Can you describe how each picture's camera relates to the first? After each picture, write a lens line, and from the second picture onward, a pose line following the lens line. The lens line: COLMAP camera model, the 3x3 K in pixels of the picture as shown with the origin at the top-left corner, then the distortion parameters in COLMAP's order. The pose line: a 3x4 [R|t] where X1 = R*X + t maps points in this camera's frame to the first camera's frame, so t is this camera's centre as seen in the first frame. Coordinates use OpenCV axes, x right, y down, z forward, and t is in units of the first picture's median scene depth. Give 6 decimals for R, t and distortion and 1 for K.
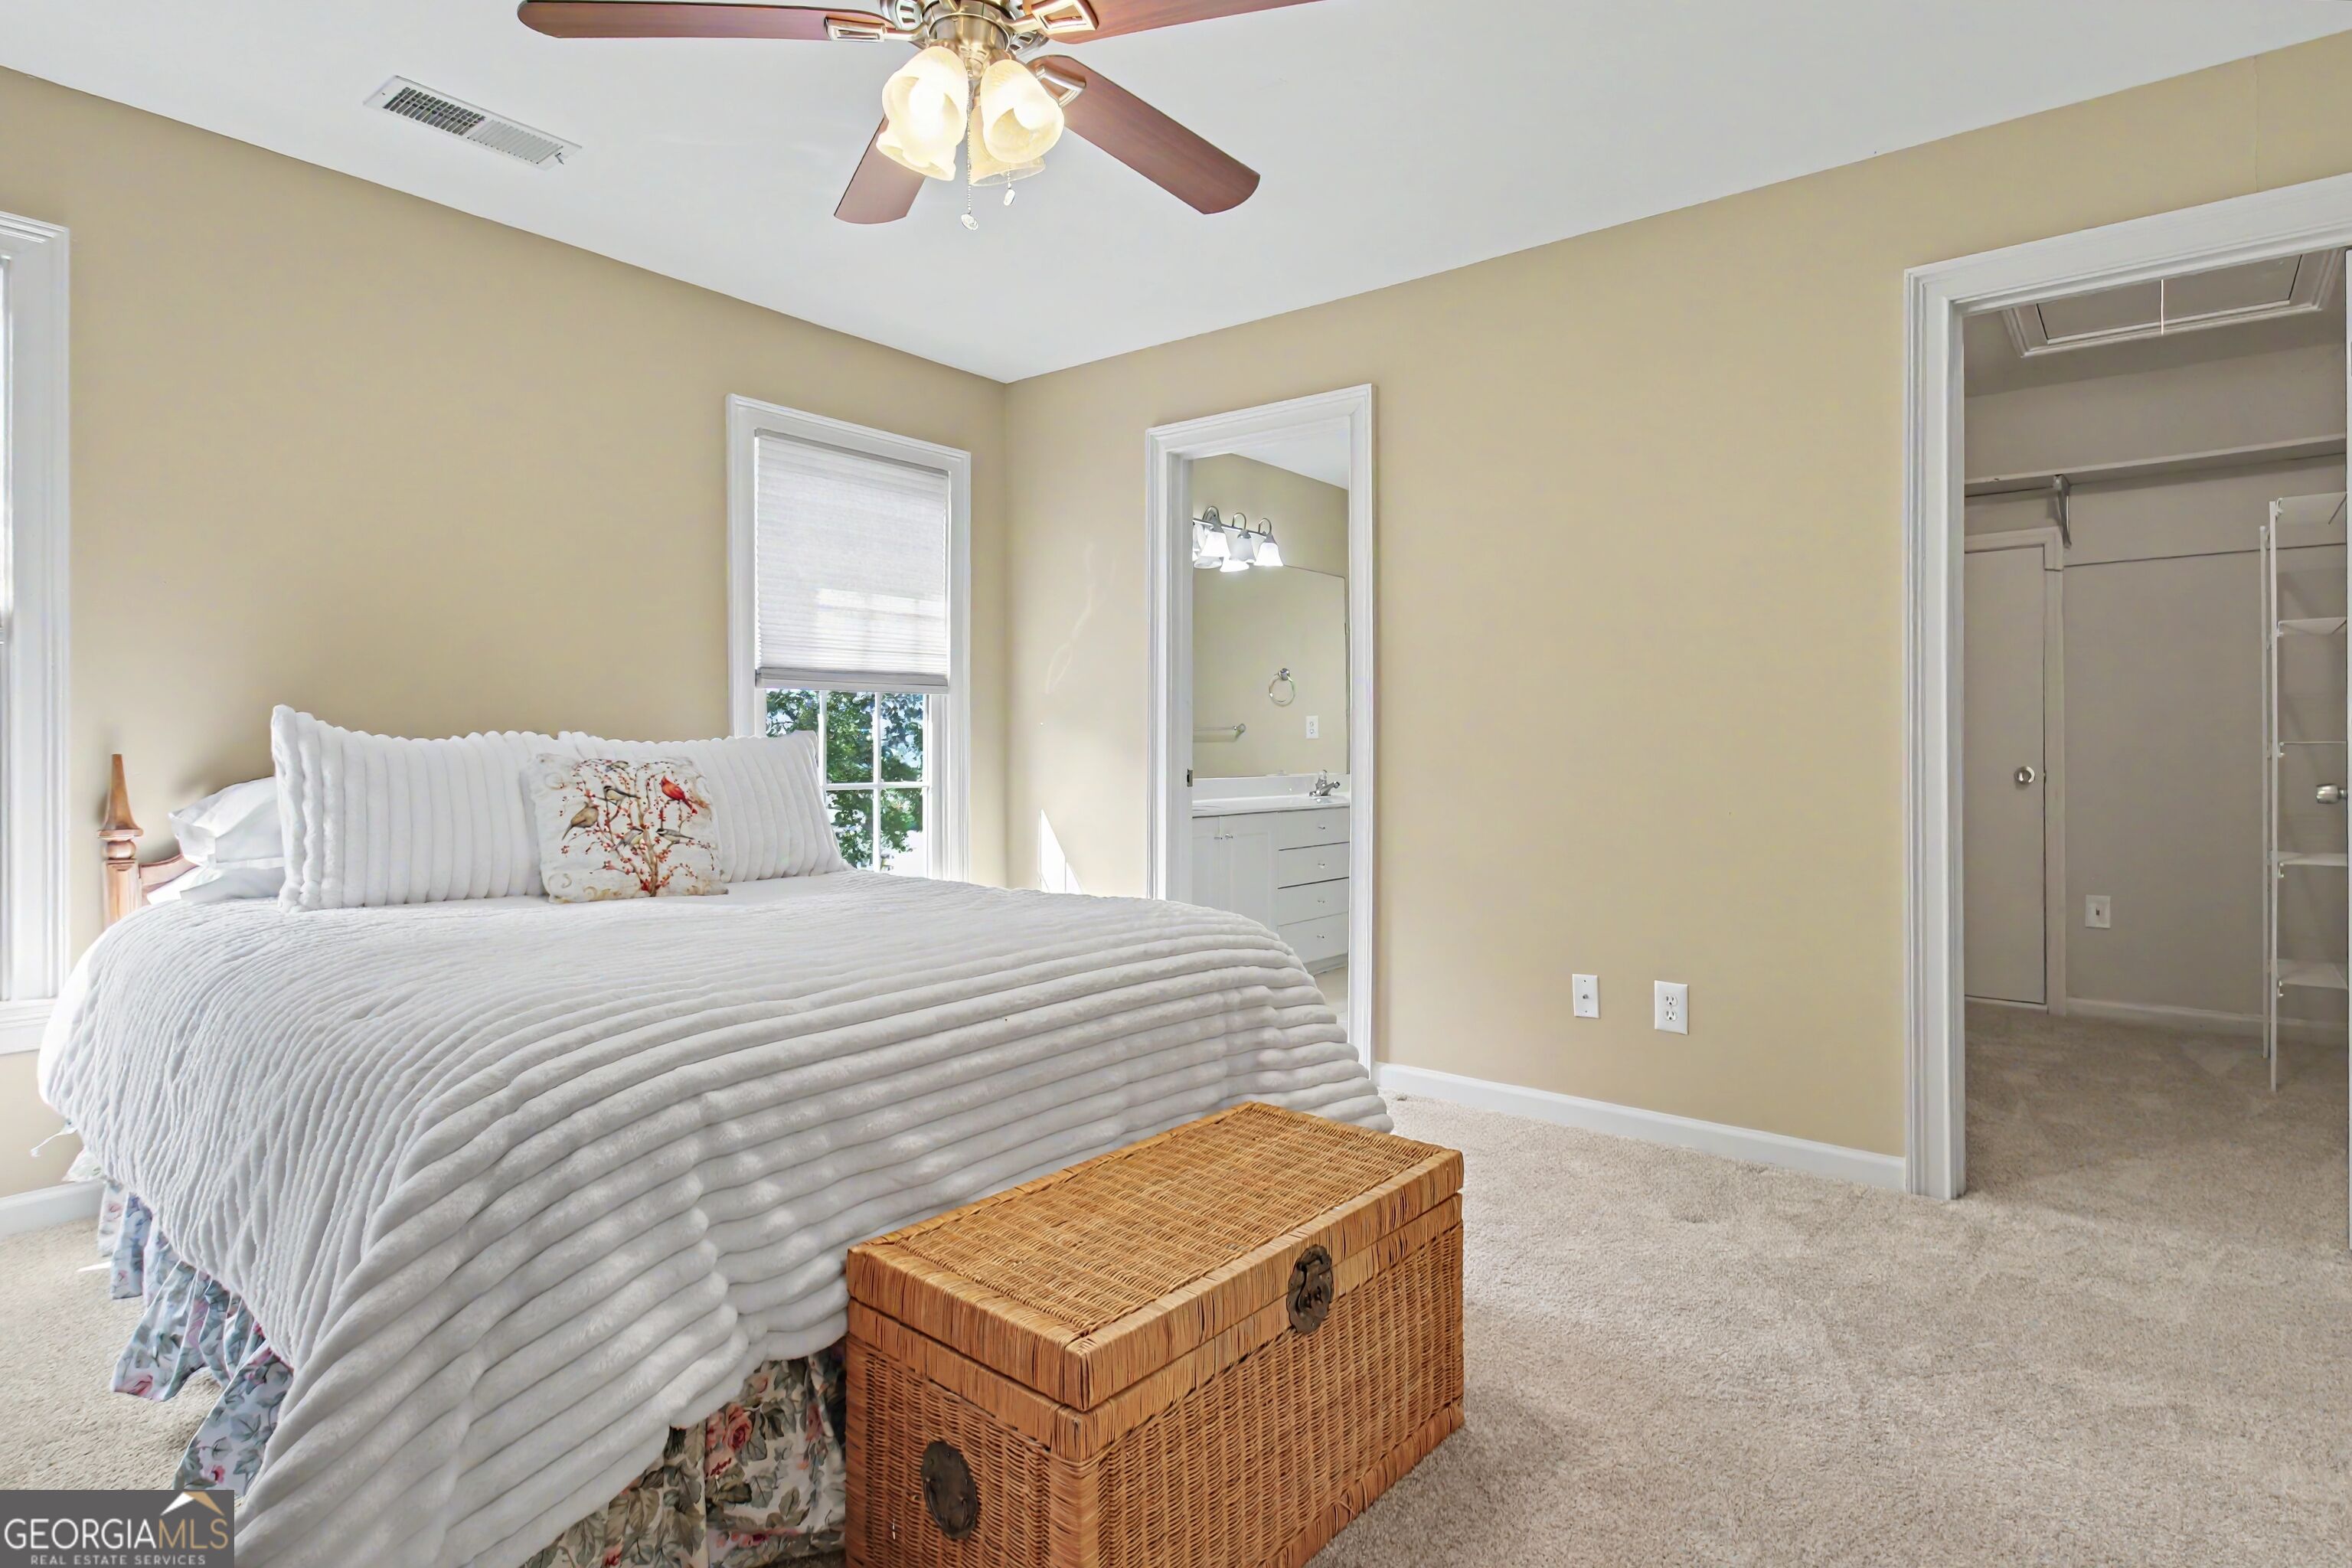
lens RADIAL K [[1245.6, 0, 1162.4], [0, 1245.6, 756.0], [0, 0, 1]] dist [0.001291, 0.002504]
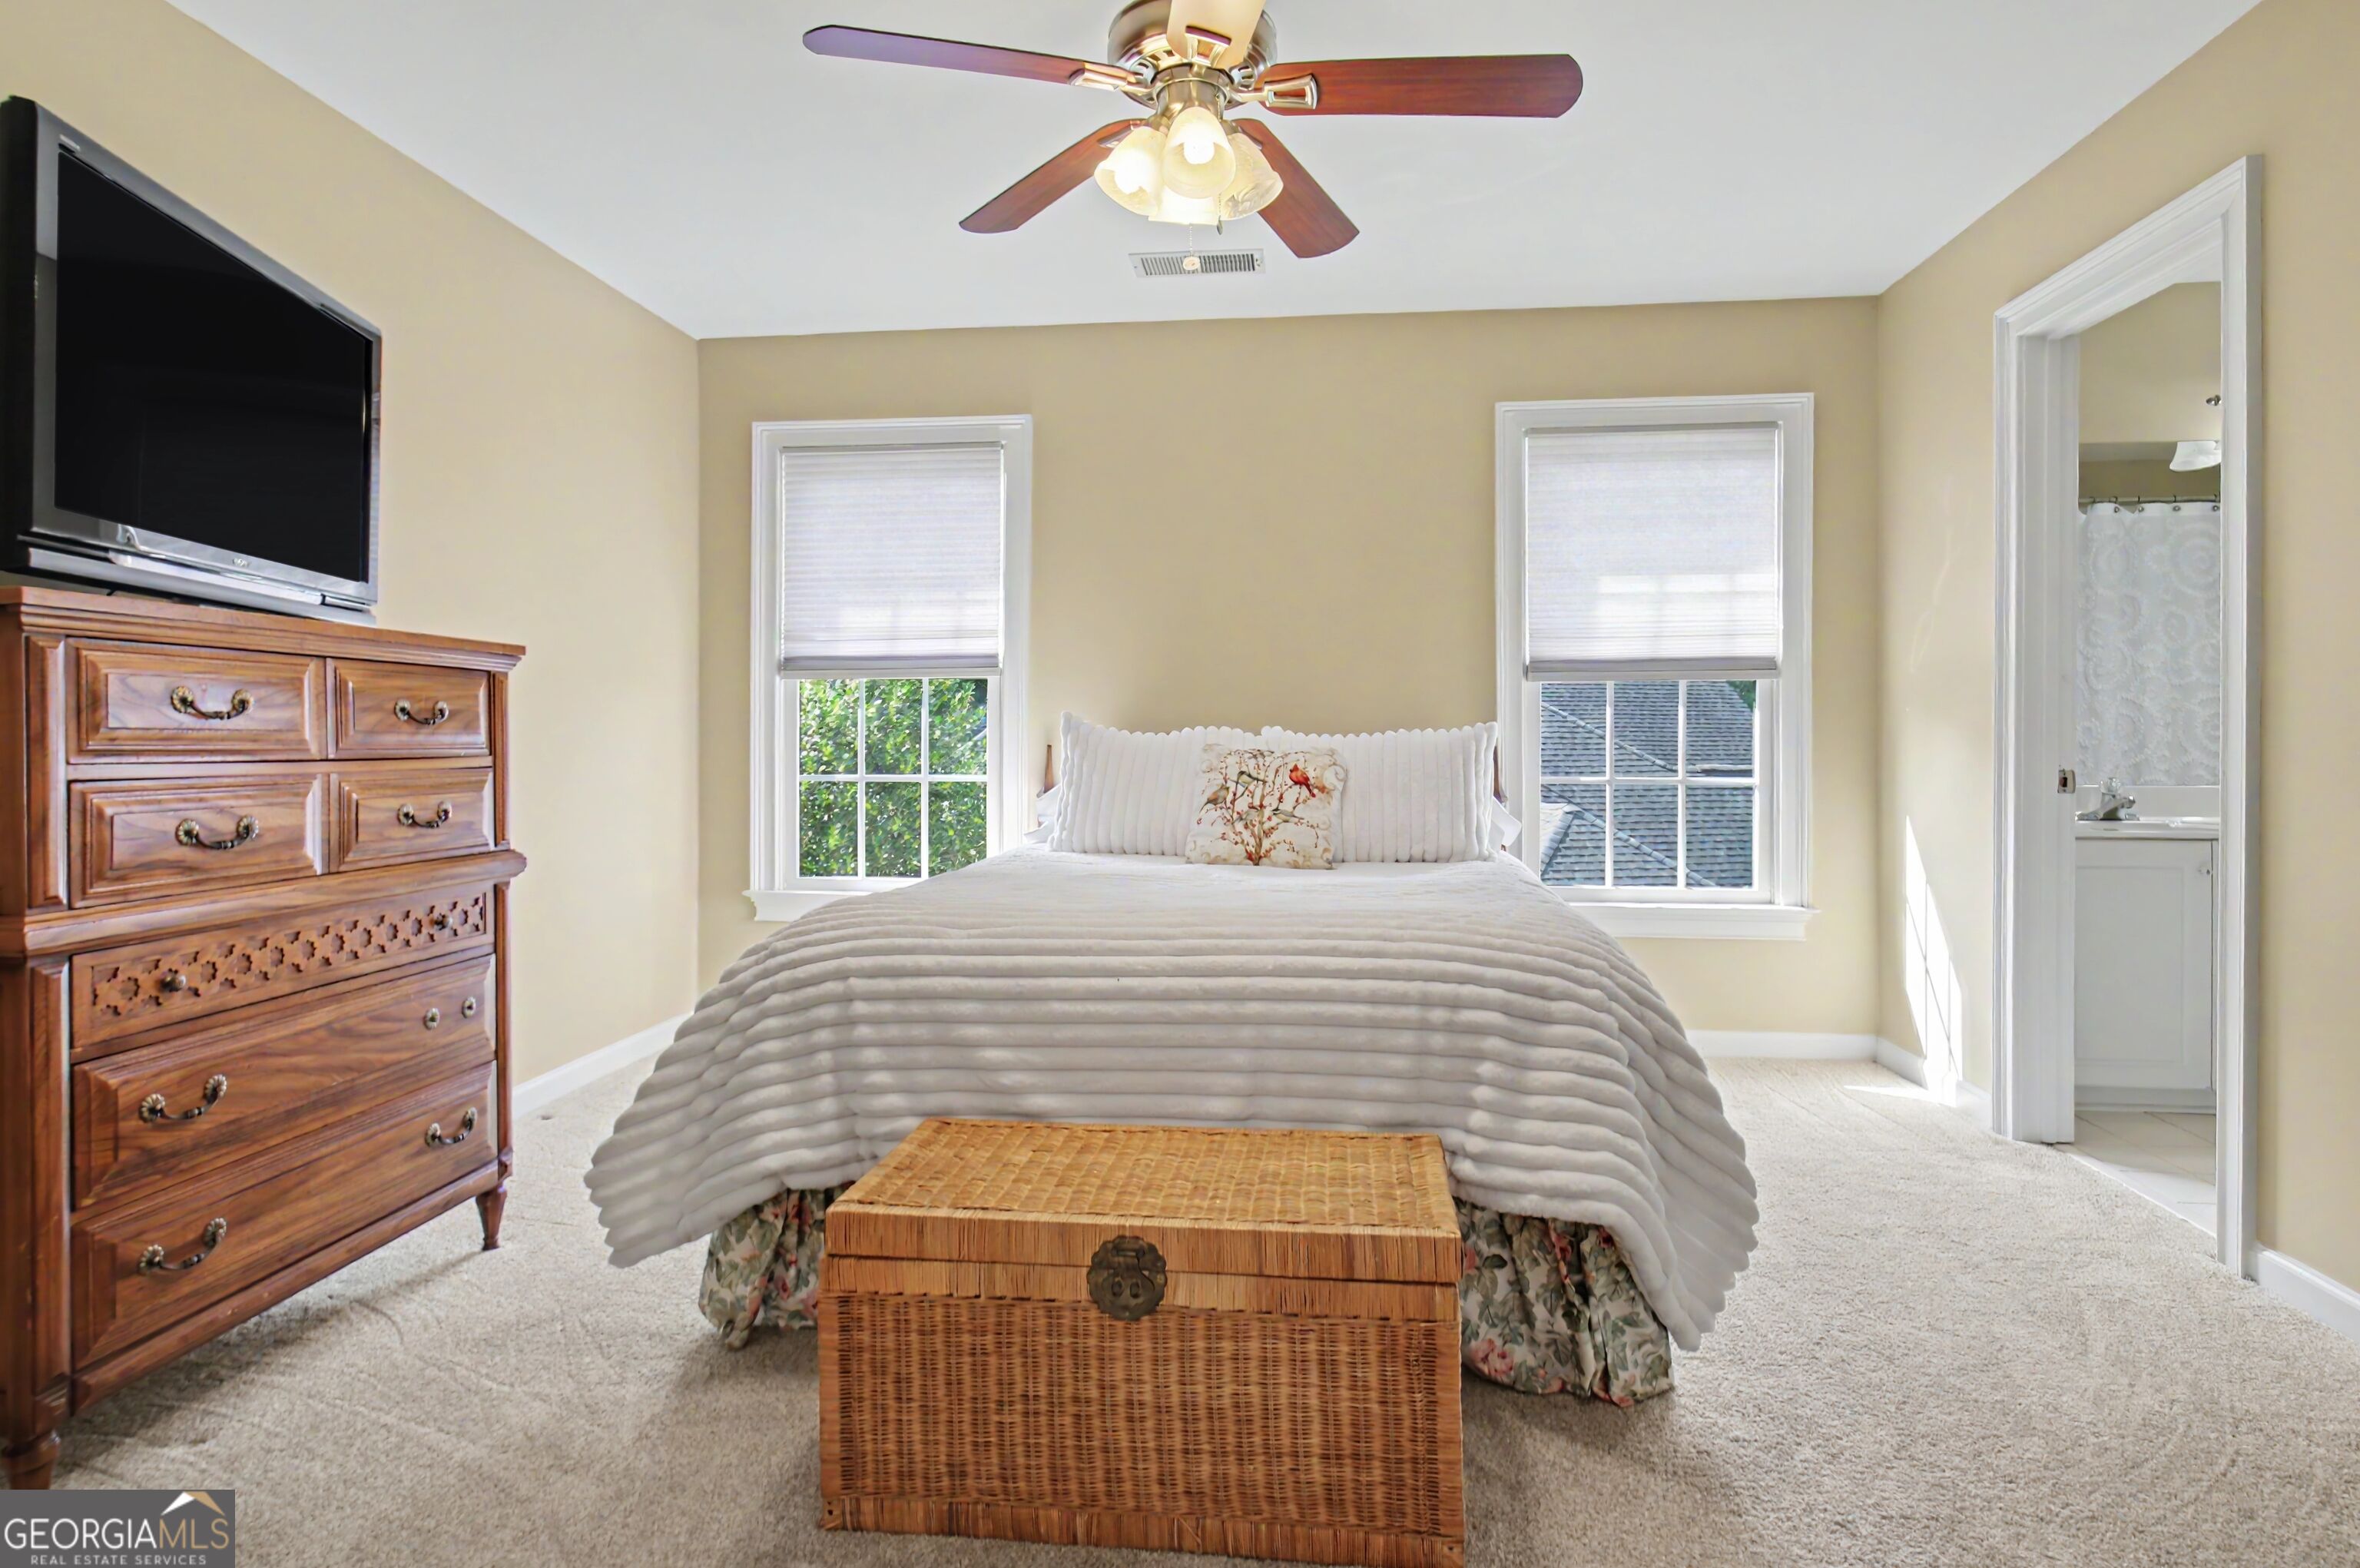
lens RADIAL K [[1249.9, 0, 1138.7], [0, 1249.9, 751.7], [0, 0, 1]] dist [0.001291, 0.002504]
pose [[0.538680, 0.004197, -0.842500, 0.539848], [-0.003966, 0.999989, 0.002445, 0.001677], [0.842501, 0.002024, 0.538691, 0.259608]]
